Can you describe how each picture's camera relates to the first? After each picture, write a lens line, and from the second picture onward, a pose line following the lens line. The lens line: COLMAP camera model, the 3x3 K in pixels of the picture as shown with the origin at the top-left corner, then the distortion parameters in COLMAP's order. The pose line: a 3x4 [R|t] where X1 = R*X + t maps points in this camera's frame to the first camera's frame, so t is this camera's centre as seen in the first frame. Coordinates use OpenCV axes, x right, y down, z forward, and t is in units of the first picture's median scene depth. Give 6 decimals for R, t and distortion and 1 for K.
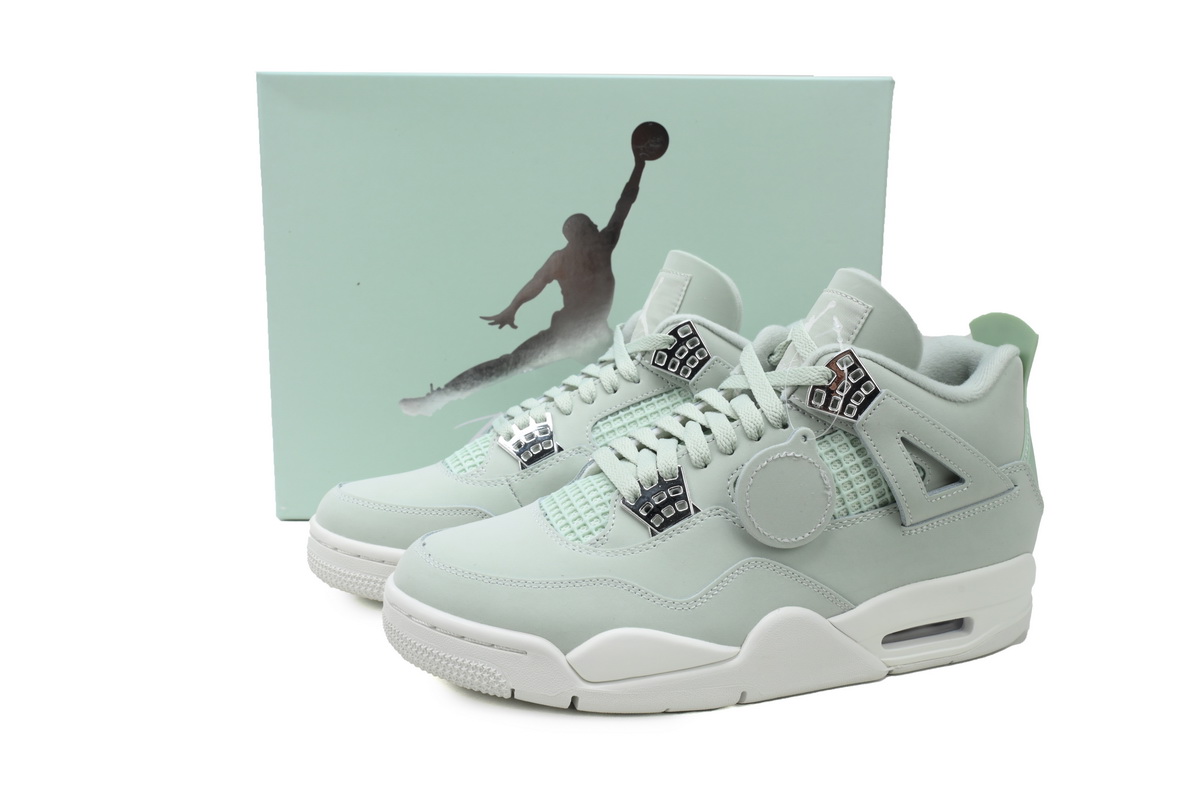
lens RADIAL K [[1068.1, 0, 600.2], [0, 1068.1, 399.4], [0, 0, 1]] dist [0.013516, -0.005587]
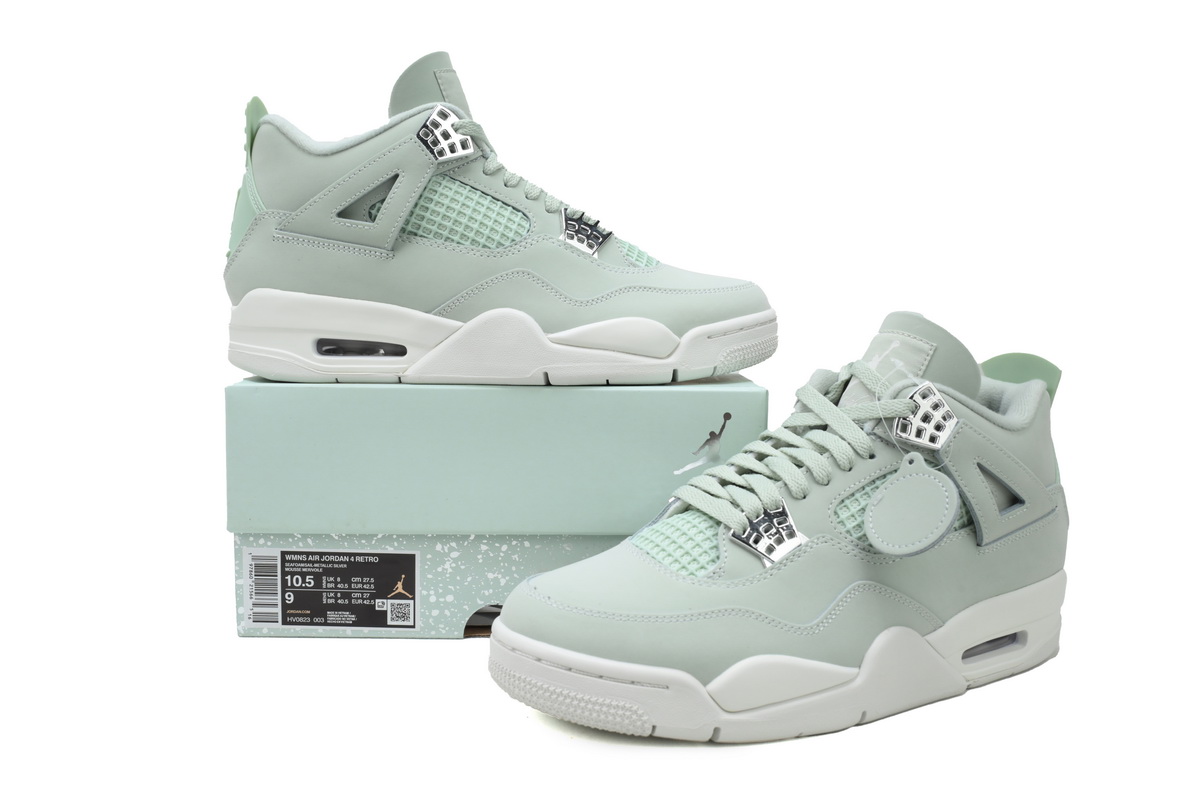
lens RADIAL K [[1068.1, 0, 599.9], [0, 1068.1, 399.4], [0, 0, 1]] dist [0.013516, -0.005587]
pose [[0.979372, -0.020488, 0.201024, -0.305889], [0.035638, 0.996765, -0.072035, 0.035332], [-0.198898, 0.077713, 0.976934, 0.011143]]
